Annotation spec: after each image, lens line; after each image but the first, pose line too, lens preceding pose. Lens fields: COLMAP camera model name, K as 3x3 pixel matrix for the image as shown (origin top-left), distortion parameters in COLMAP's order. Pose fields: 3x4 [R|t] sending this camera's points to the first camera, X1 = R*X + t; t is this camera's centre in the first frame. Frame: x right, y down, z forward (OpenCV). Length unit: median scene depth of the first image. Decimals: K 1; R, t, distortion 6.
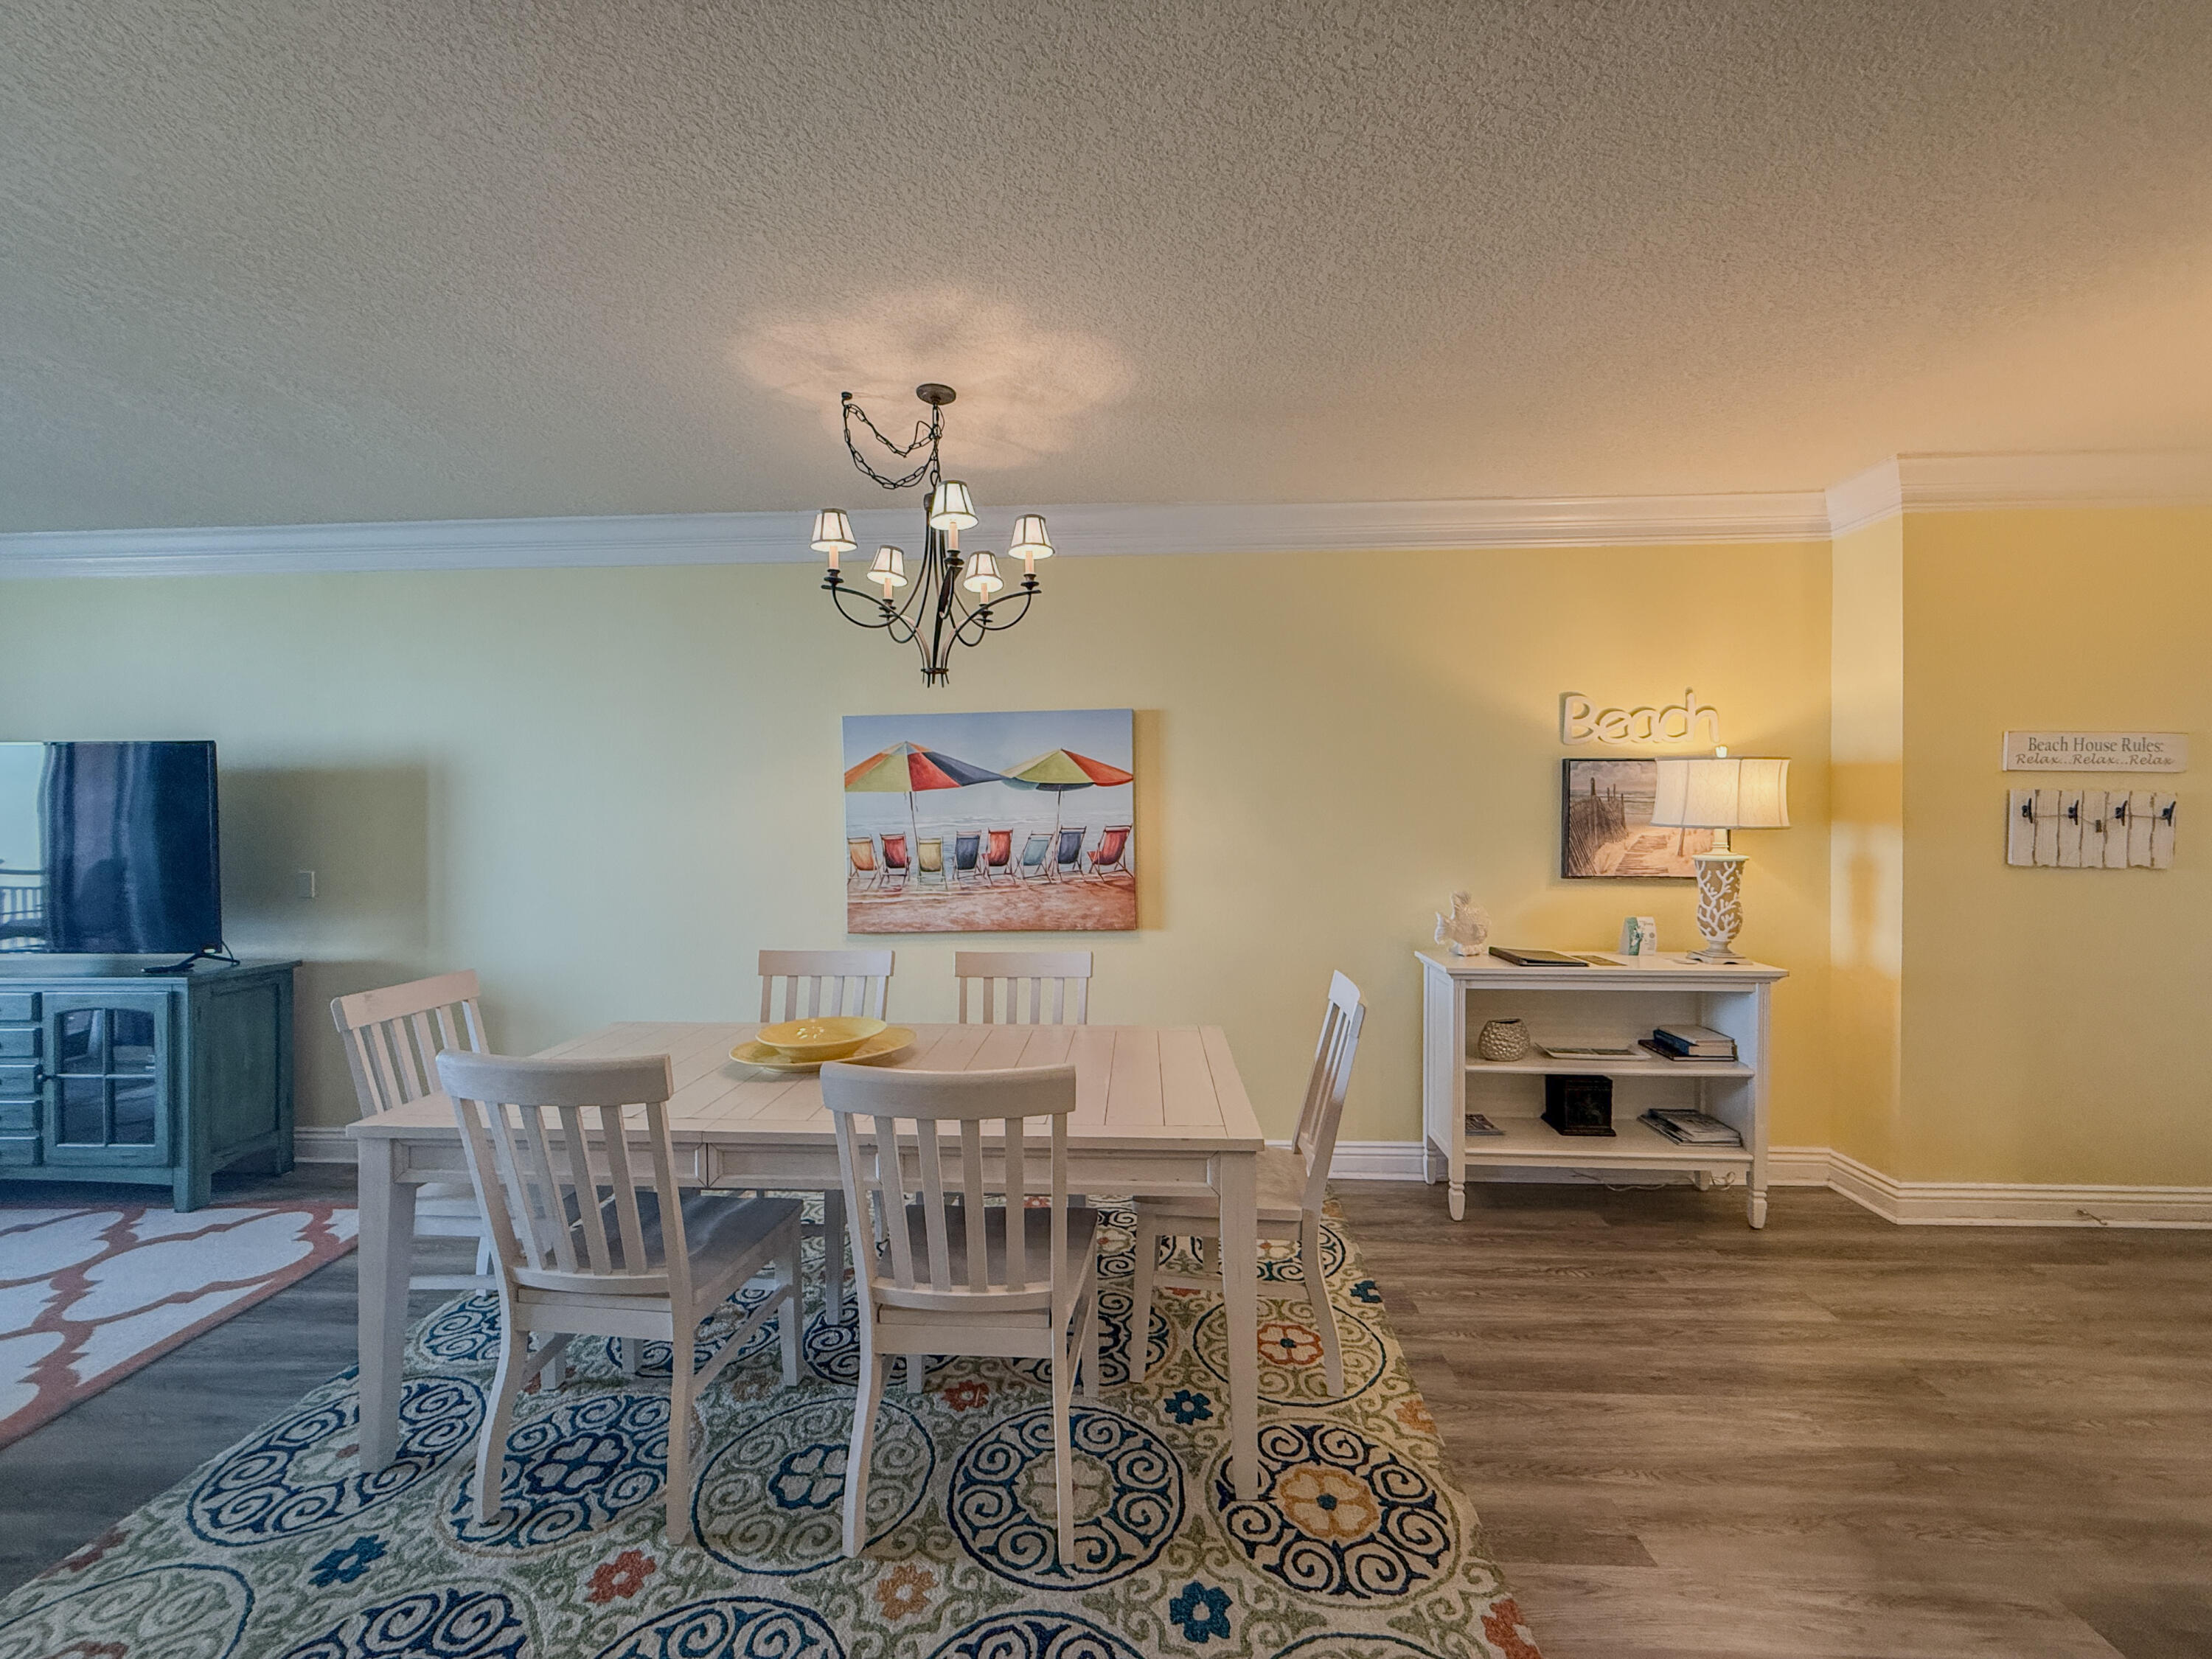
lens RADIAL K [[886.5, 0, 1101.7], [0, 886.5, 828.4], [0, 0, 1]] dist [-0.000058, 0.000695]
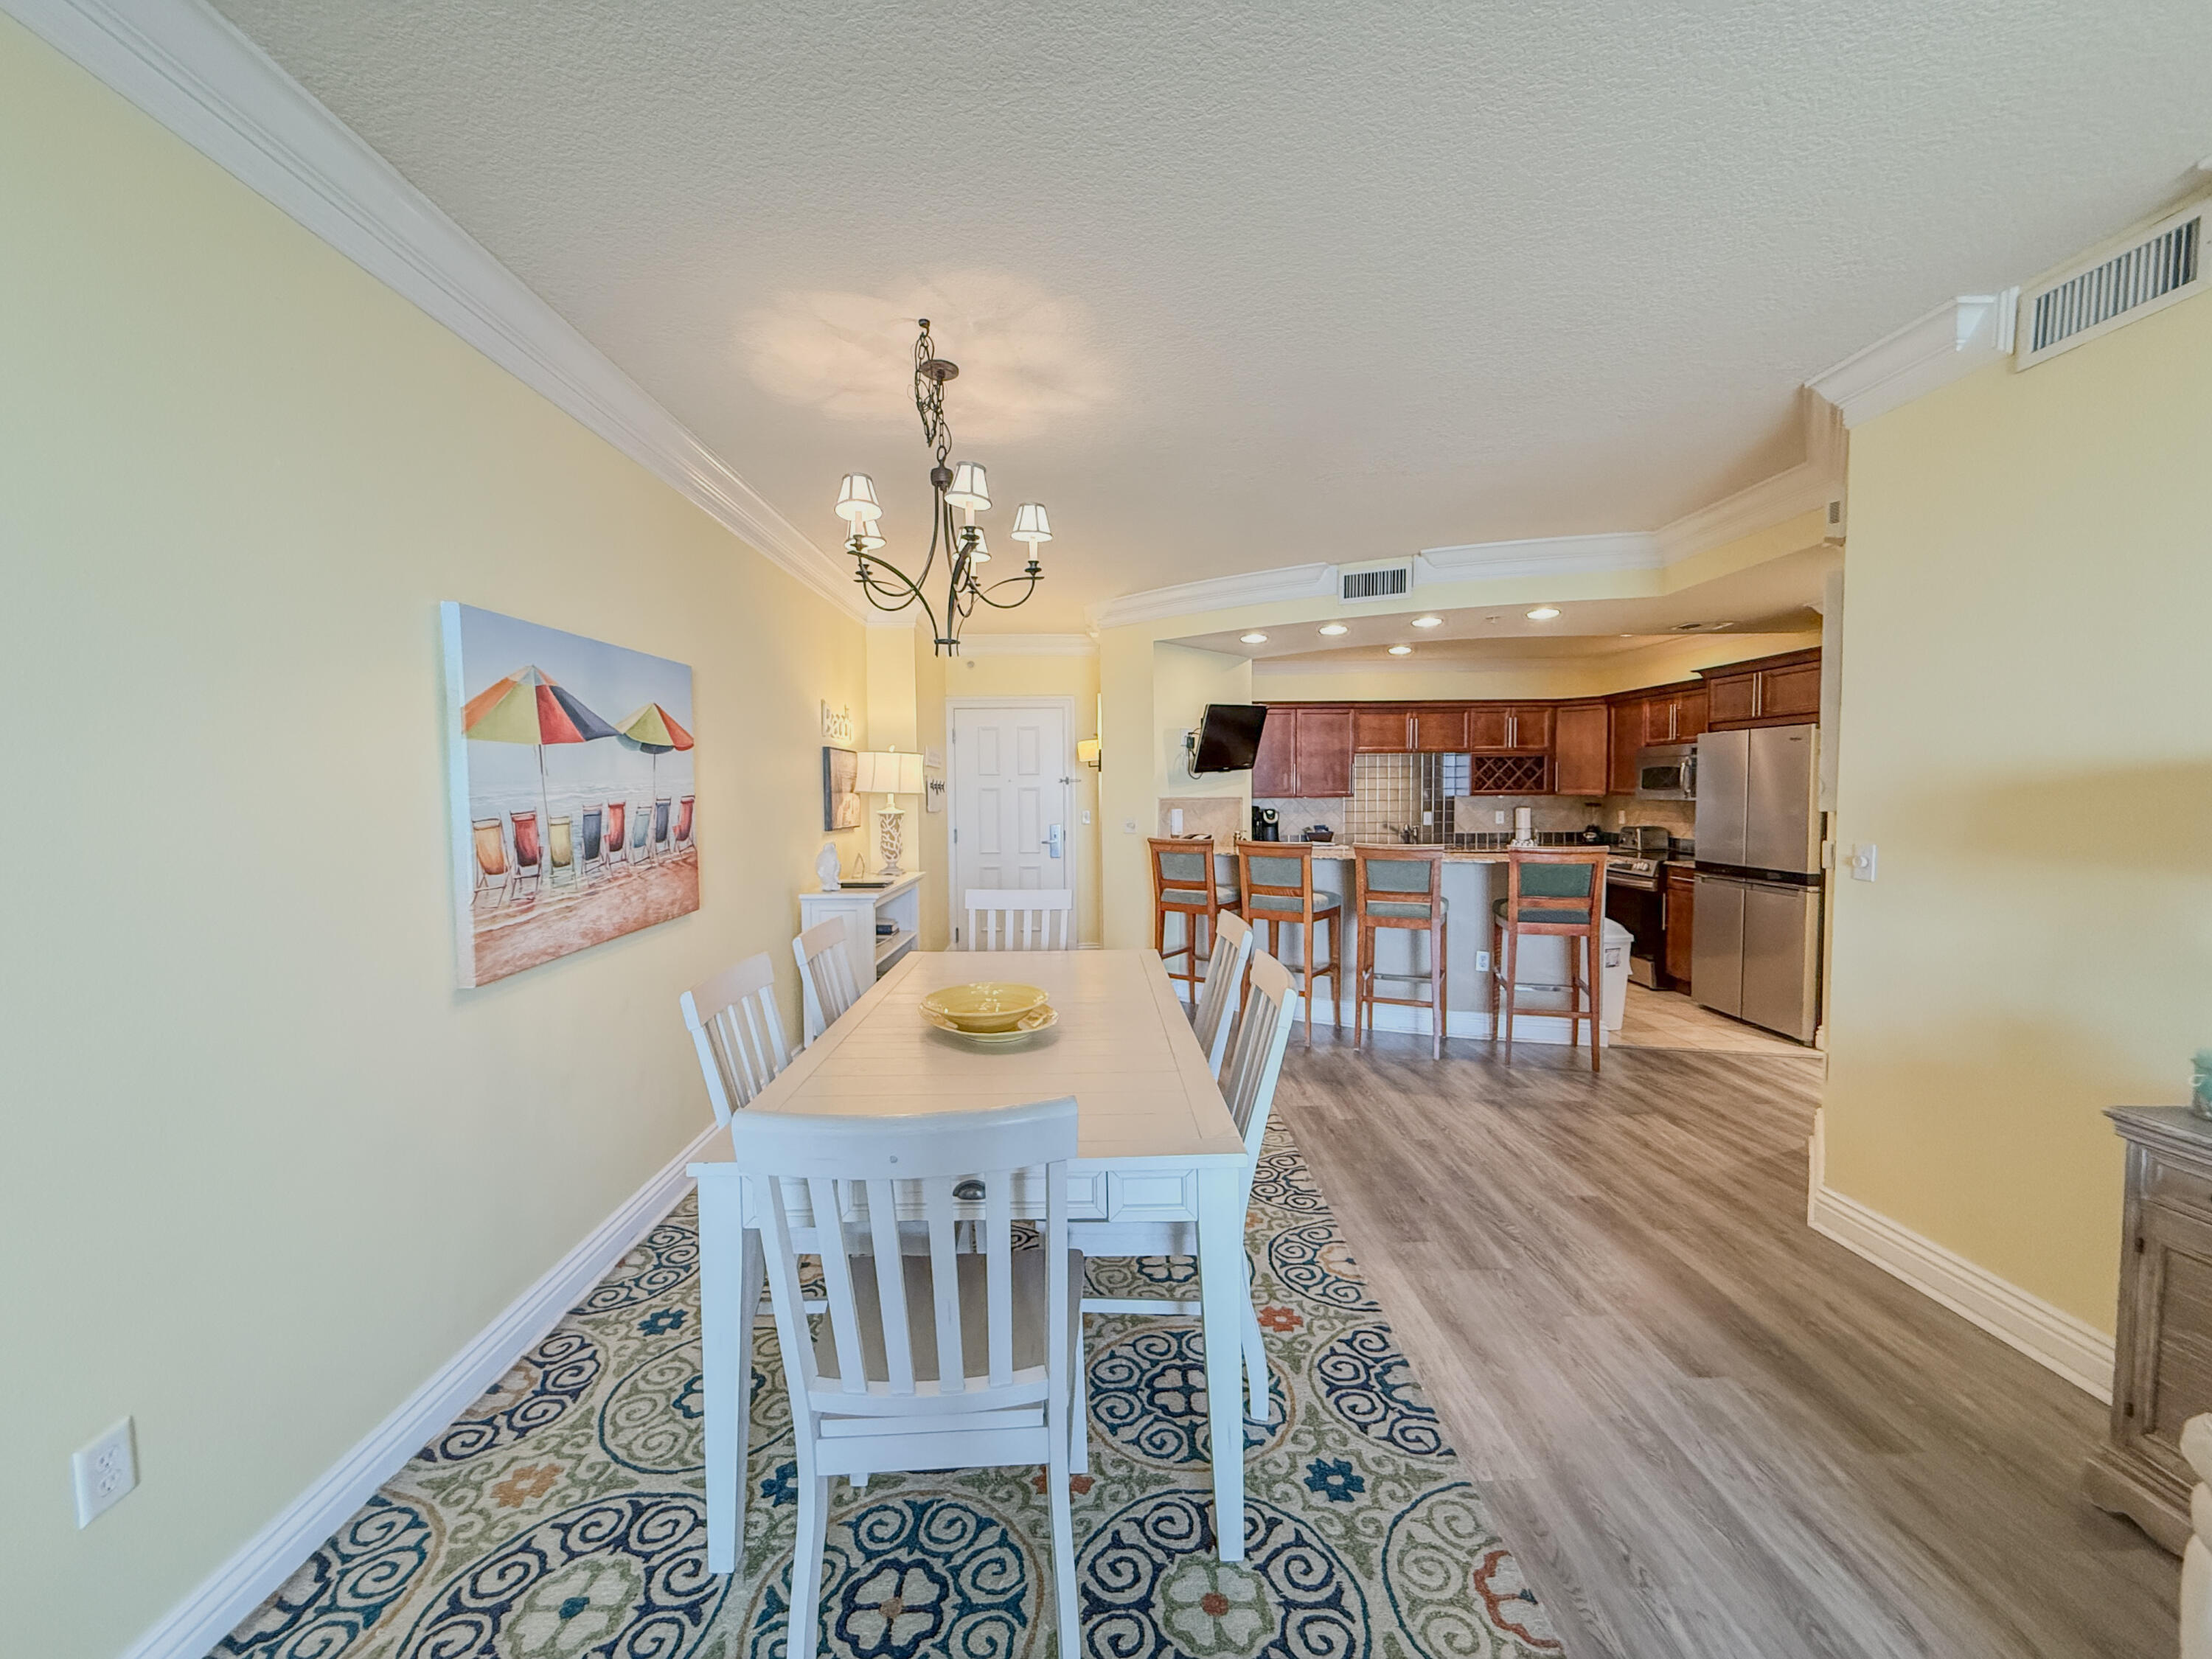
lens RADIAL K [[886.5, 0, 1103.7], [0, 886.5, 829.1], [0, 0, 1]] dist [-0.000058, 0.000695]
pose [[-0.074733, -0.042536, 0.996296, -0.892760], [0.023023, 0.998750, 0.044368, 0.000460], [-0.996938, 0.026254, -0.073660, 0.644601]]
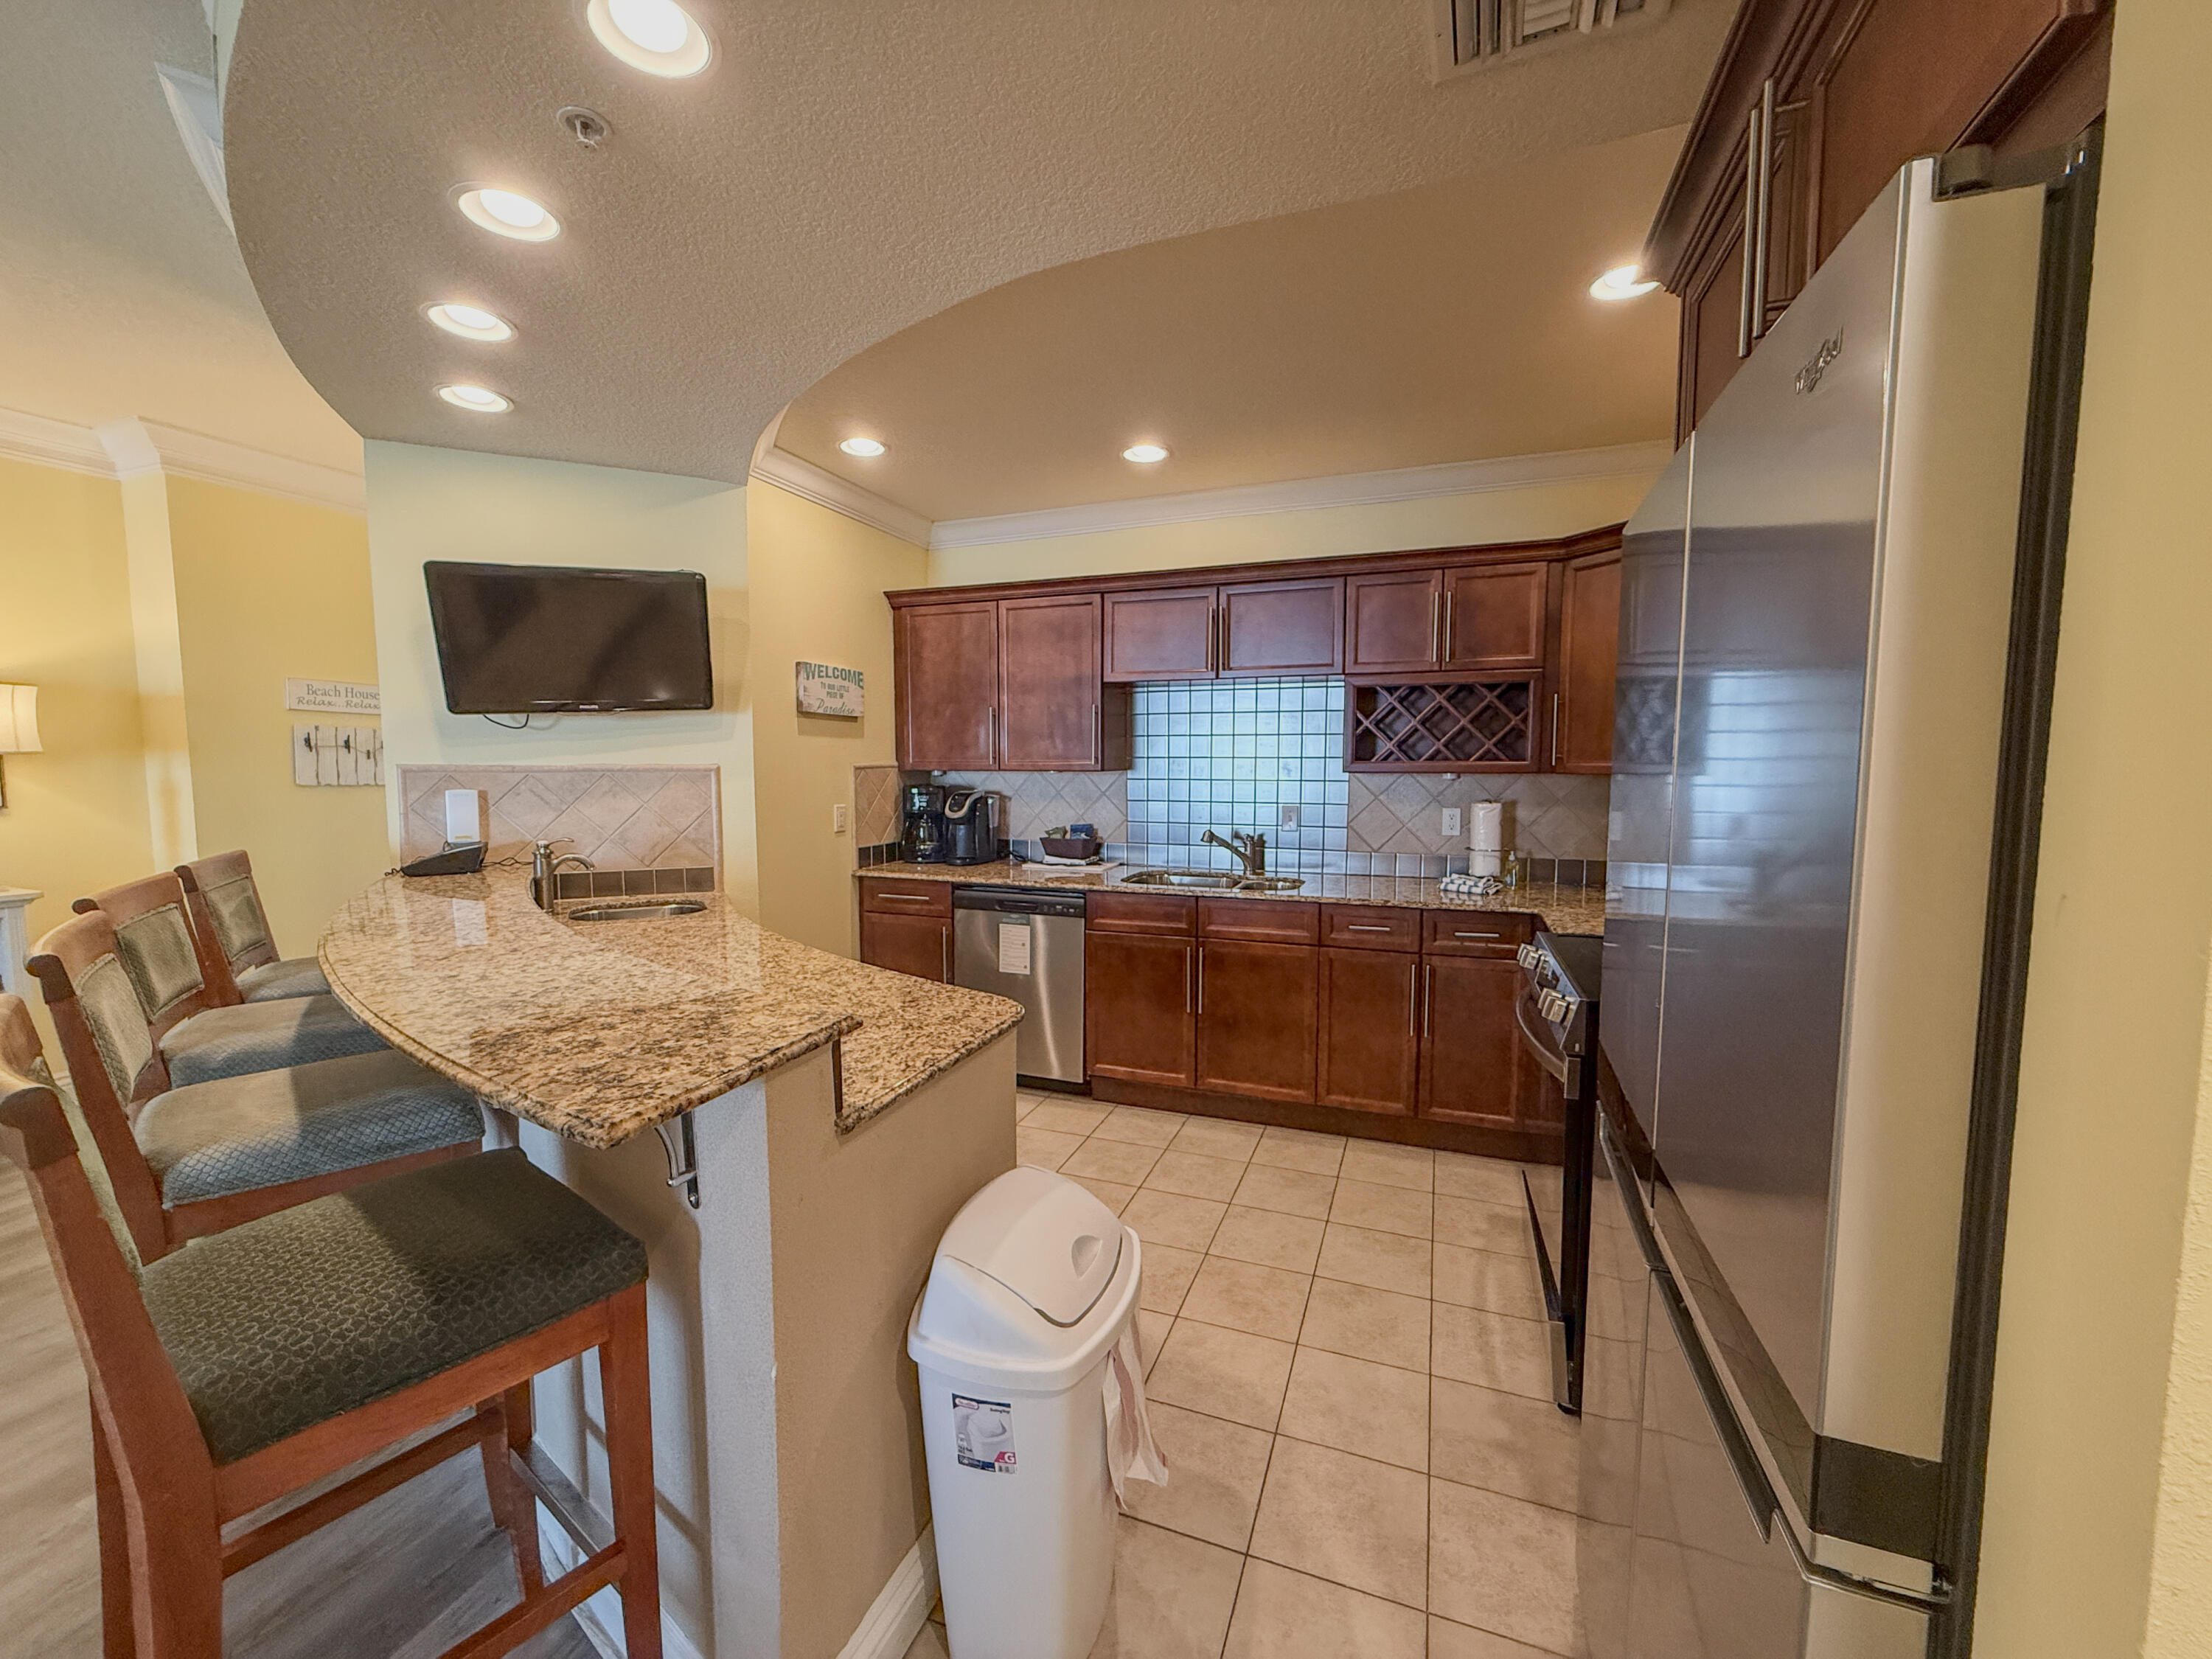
lens RADIAL K [[886.5, 0, 1102.8], [0, 886.5, 826.6], [0, 0, 1]] dist [-0.000058, 0.000695]
pose [[0.305777, -0.067171, 0.949731, 0.150301], [0.012402, 0.997705, 0.066572, 0.026817], [-0.952022, -0.008578, 0.305908, -0.416042]]
